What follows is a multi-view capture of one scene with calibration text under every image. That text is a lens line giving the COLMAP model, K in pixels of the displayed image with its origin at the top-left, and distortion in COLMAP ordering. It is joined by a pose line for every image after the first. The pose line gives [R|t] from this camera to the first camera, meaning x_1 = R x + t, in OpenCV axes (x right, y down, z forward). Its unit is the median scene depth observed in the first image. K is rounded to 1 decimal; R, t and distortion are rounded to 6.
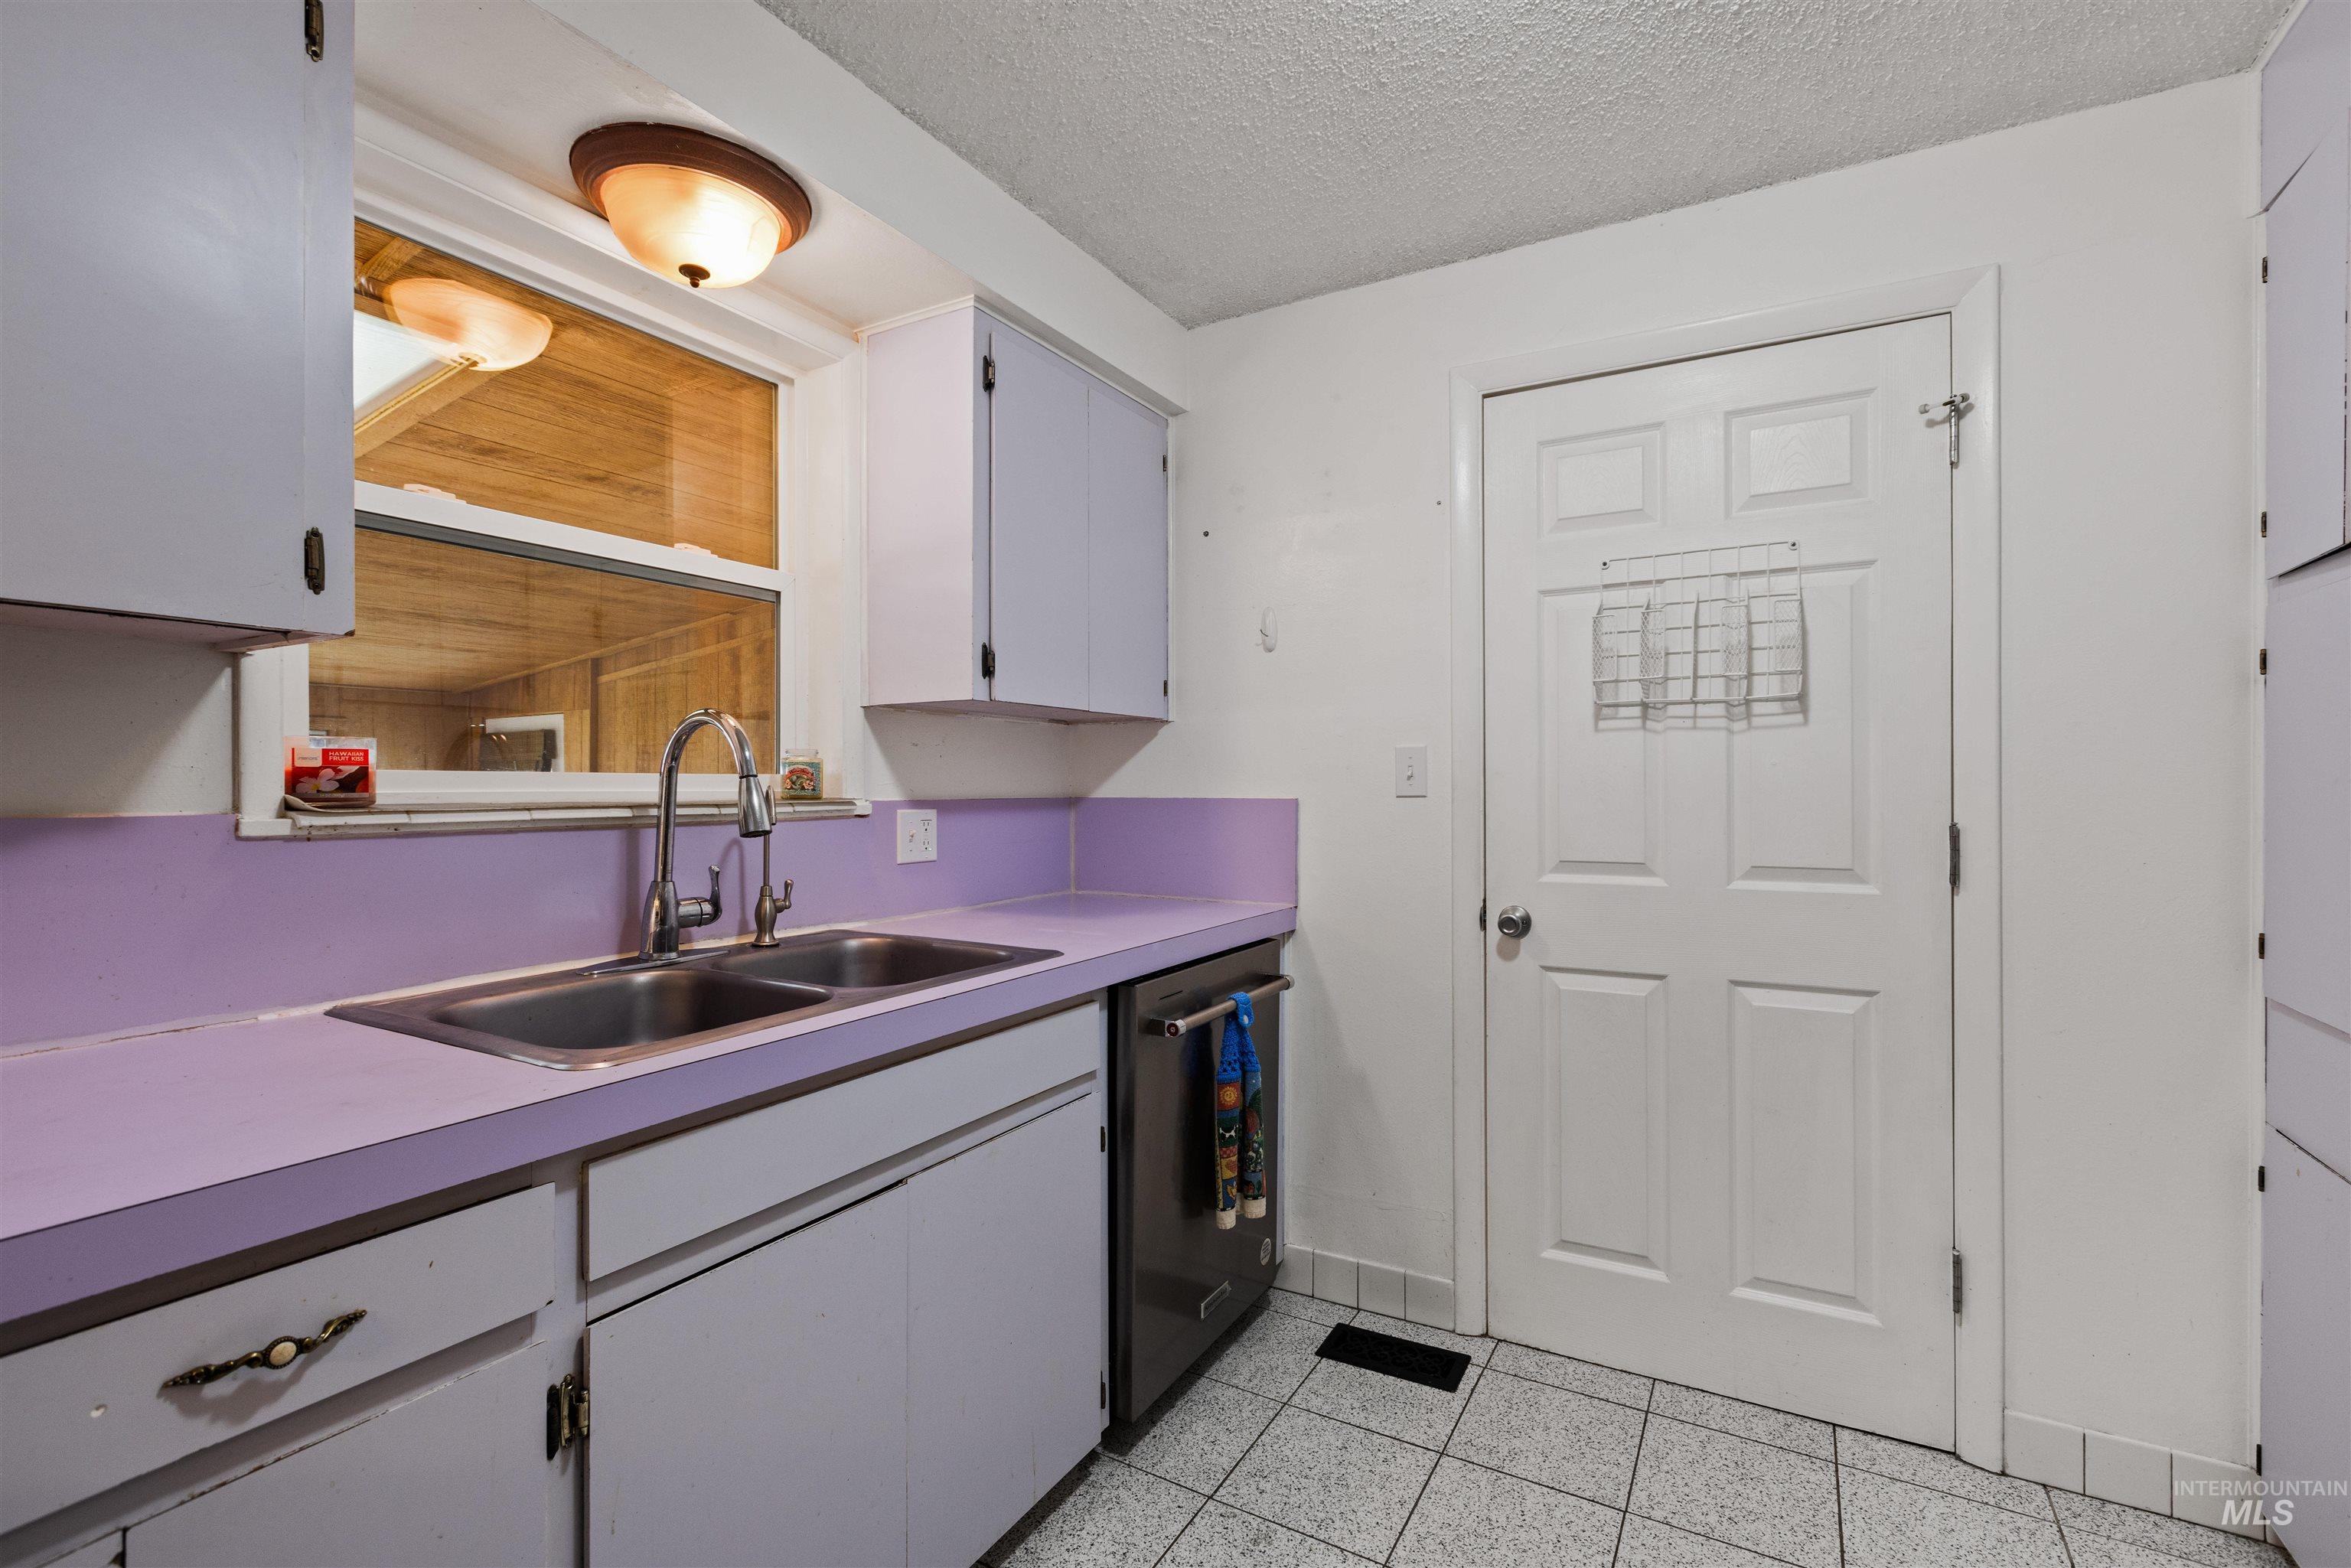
lens RADIAL K [[1087.7, 0, 1242.6], [0, 1087.7, 783.0], [0, 0, 1]] dist [-0.000385, 0.001582]
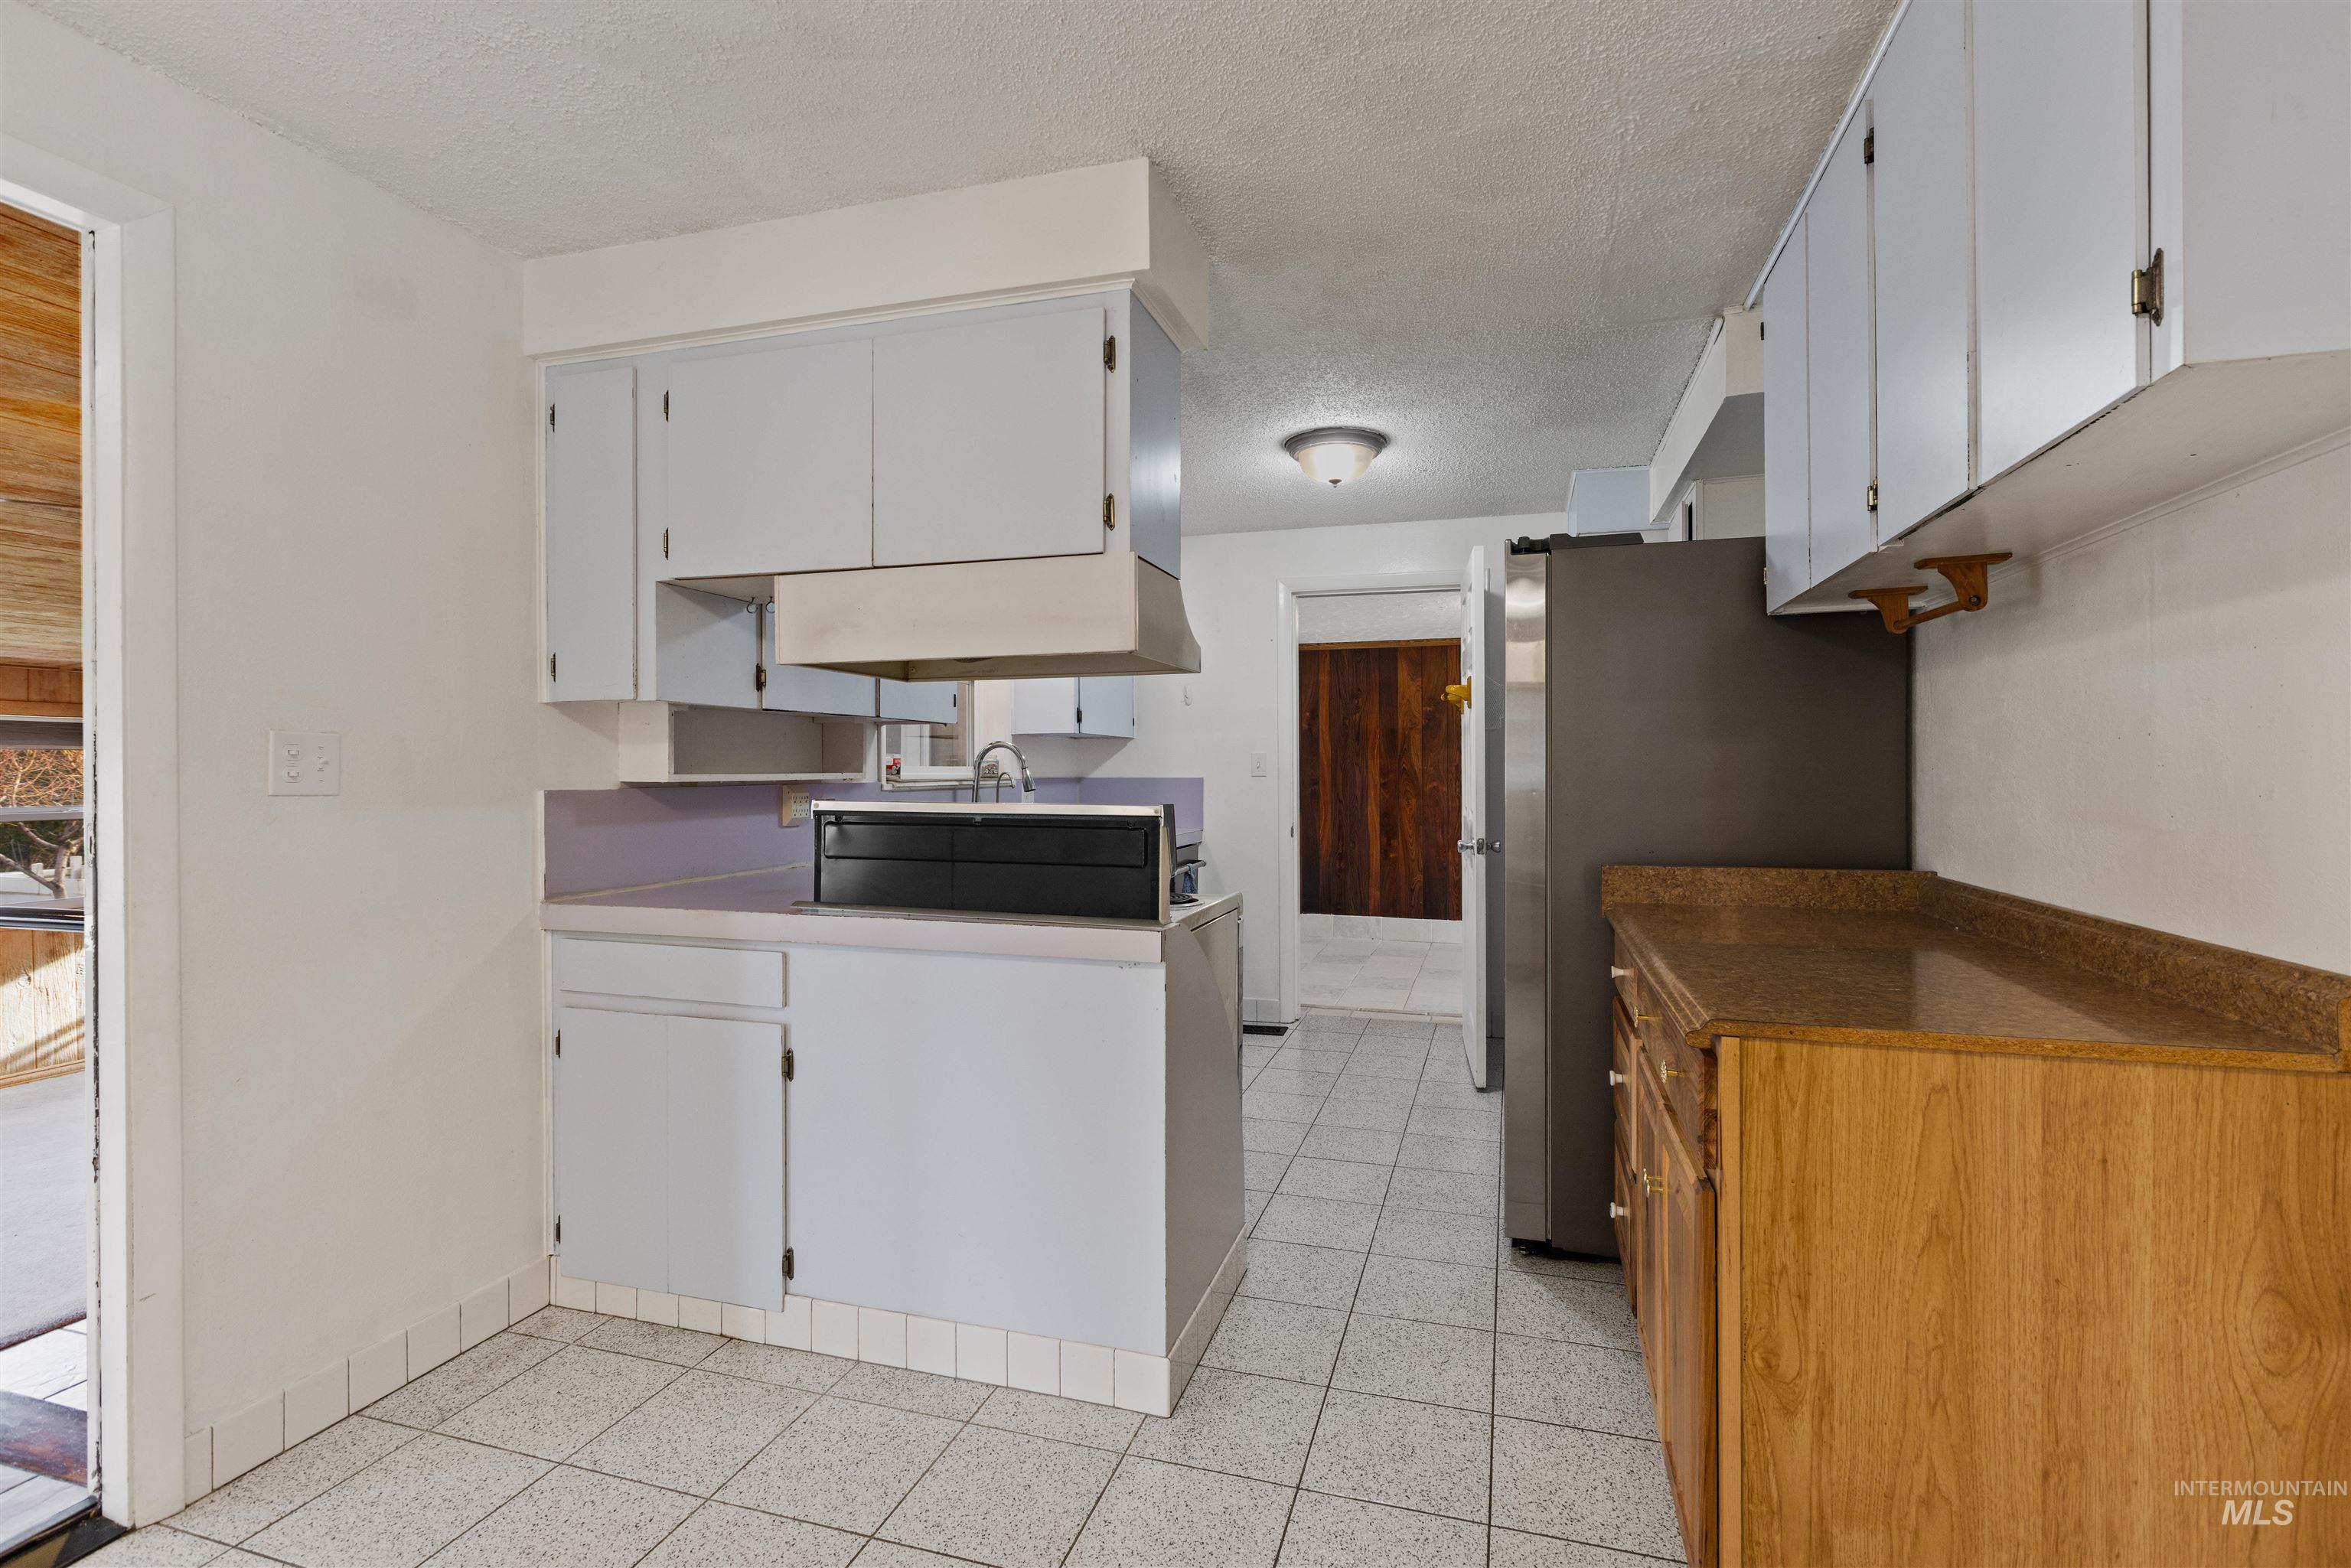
lens RADIAL K [[1046.2, 0, 1179.6], [0, 1046.2, 773.9], [0, 0, 1]] dist [0.003063, 0.000079]
pose [[0.983662, -0.003638, 0.179987, -0.416361], [0.003067, 0.999989, 0.003451, 0.000972], [-0.179997, -0.002843, 0.983663, -1.131946]]
